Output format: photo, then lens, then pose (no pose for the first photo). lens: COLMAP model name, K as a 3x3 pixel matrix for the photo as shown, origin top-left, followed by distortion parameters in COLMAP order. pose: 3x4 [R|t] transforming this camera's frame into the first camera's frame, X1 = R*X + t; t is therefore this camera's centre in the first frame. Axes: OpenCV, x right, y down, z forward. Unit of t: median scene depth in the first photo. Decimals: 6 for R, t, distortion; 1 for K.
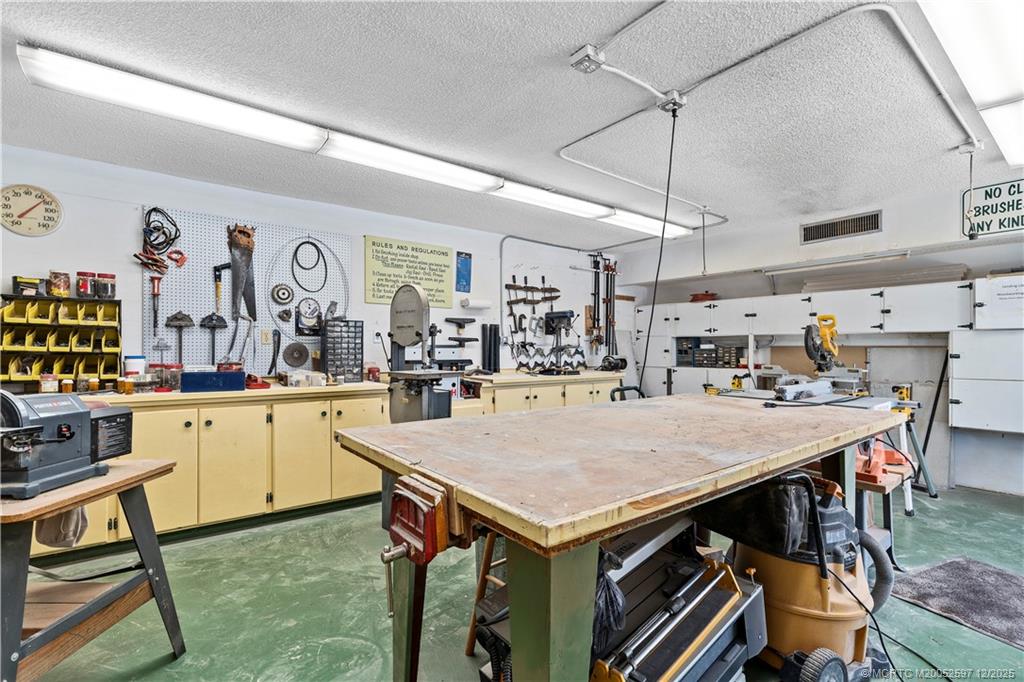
lens RADIAL K [[473.4, 0, 521.9], [0, 473.4, 344.1], [0, 0, 1]] dist [-0.000292, -0.000334]
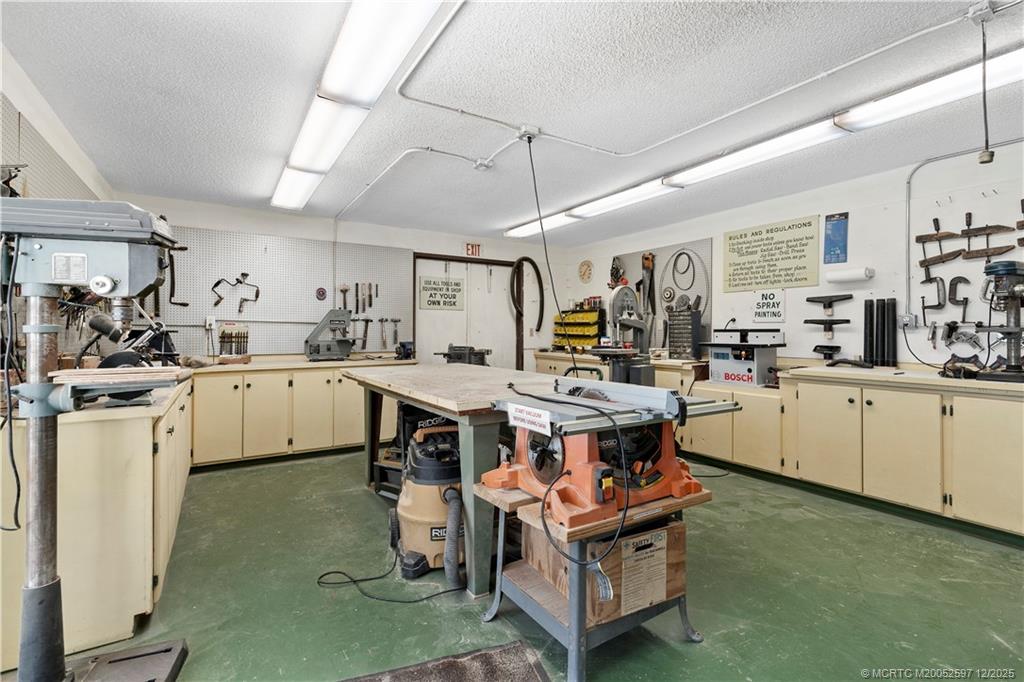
lens RADIAL K [[473.4, 0, 519.2], [0, 473.4, 335.7], [0, 0, 1]] dist [-0.000292, -0.000334]
pose [[-0.099509, 0.011358, -0.994972, 0.730184], [0.018674, 0.999780, 0.009546, -0.003315], [0.994861, -0.017630, -0.099699, 0.532606]]
